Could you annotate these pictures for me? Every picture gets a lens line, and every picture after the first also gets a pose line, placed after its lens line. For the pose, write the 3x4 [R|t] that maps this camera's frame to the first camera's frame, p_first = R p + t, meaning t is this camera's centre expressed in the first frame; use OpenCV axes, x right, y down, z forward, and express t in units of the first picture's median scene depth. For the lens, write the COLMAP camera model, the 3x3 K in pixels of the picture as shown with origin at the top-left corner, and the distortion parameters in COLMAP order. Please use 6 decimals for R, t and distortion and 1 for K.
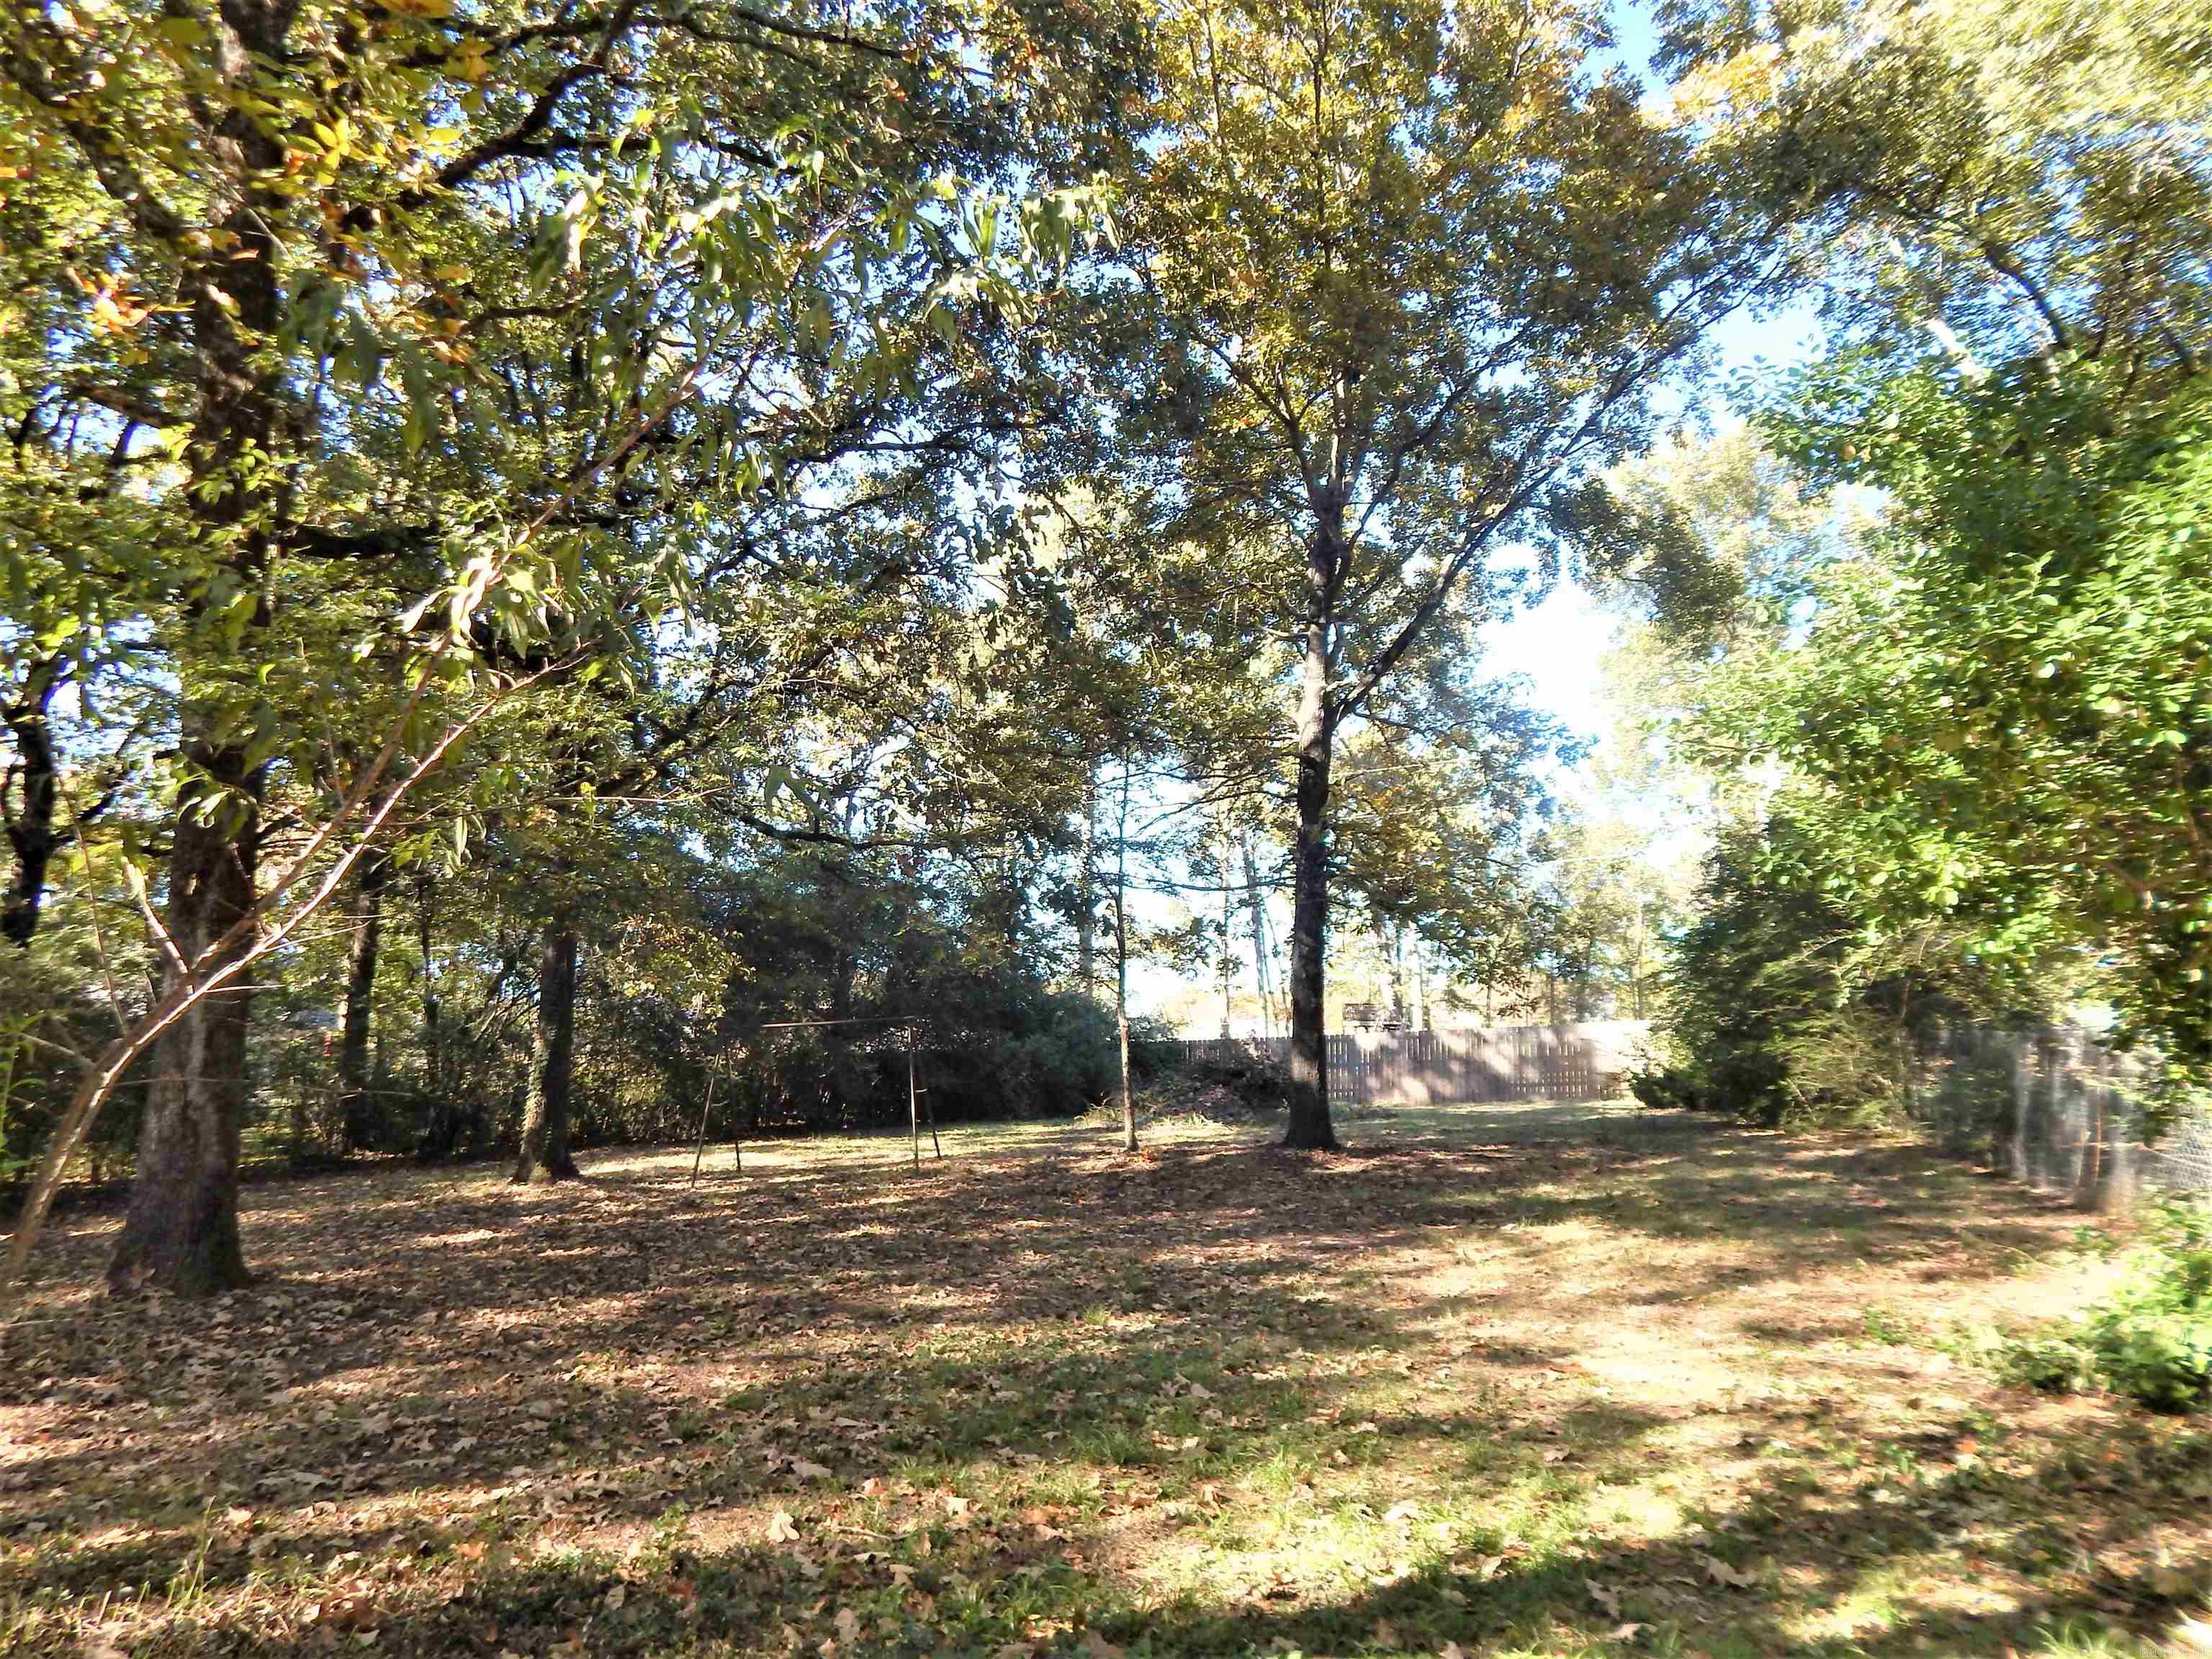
lens RADIAL K [[1487.2, 0, 1119.6], [0, 1487.2, 815.1], [0, 0, 1]] dist [0.009052, 0.002008]
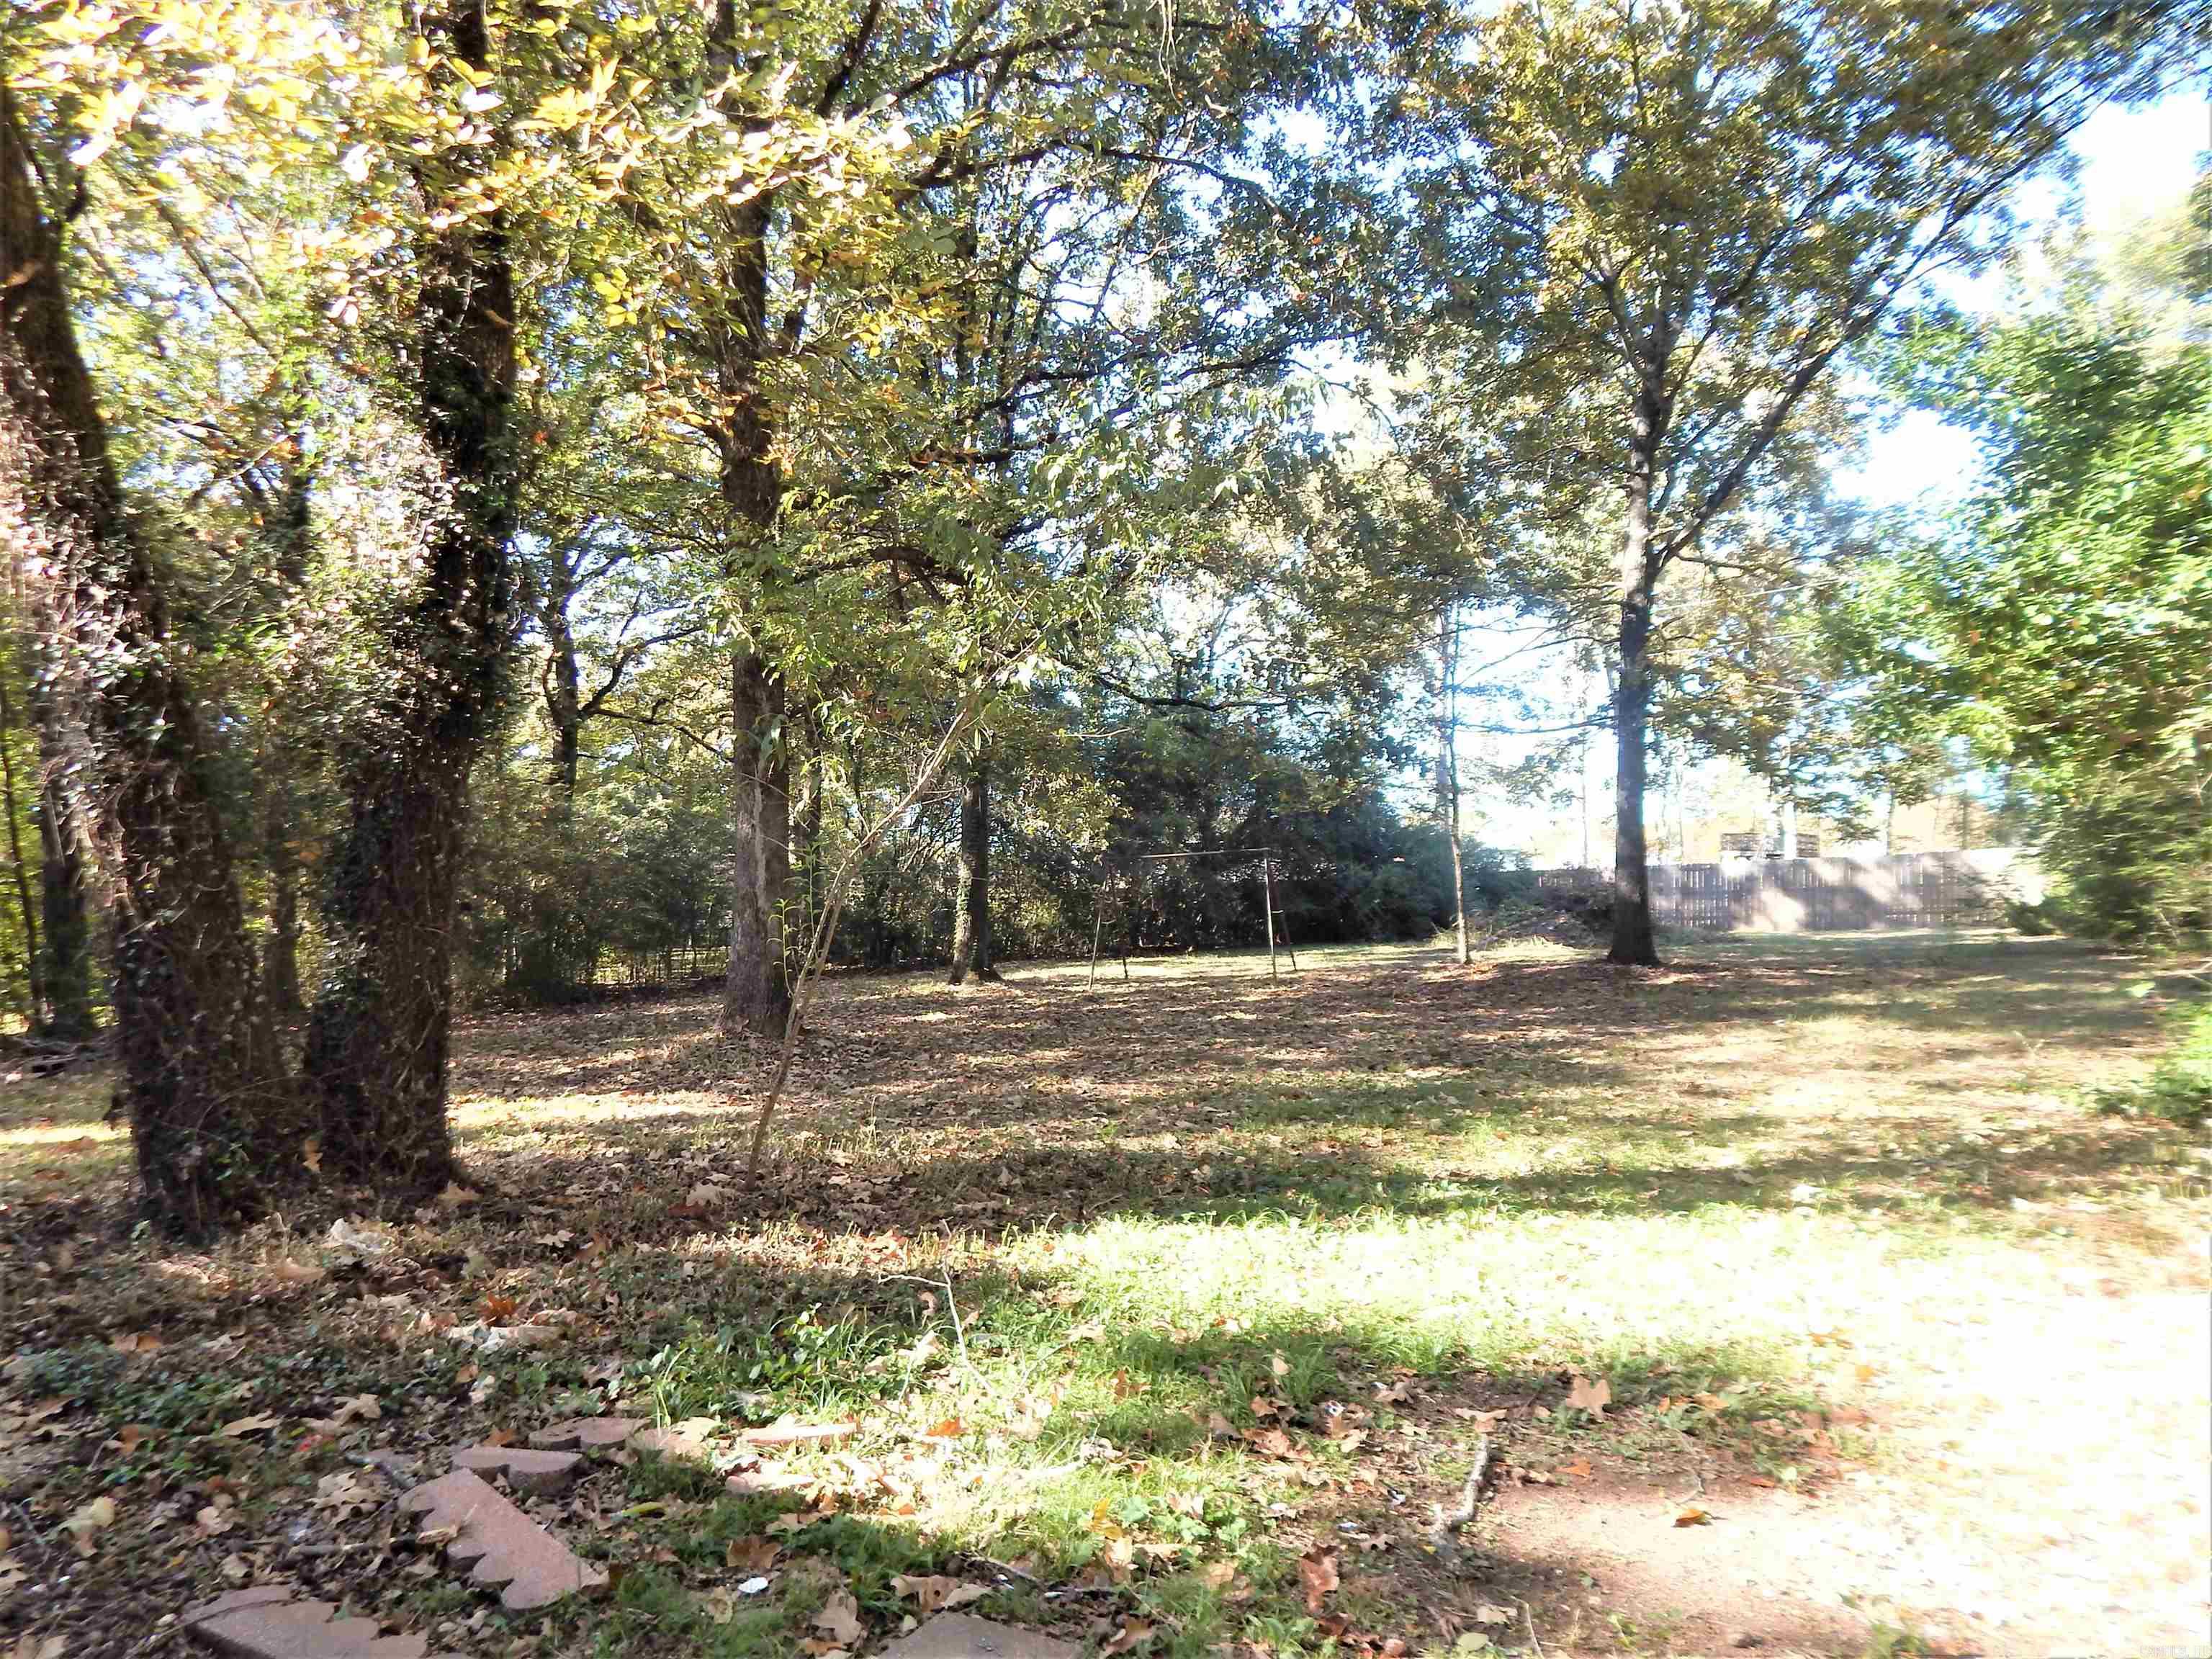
lens RADIAL K [[1487.2, 0, 1119.6], [0, 1487.2, 815.1], [0, 0, 1]] dist [0.009052, 0.002008]
pose [[0.970031, -0.014970, -0.242519, 0.026466], [0.041558, 0.993615, 0.104892, -0.013765], [0.239400, -0.111827, 0.964460, -0.120714]]
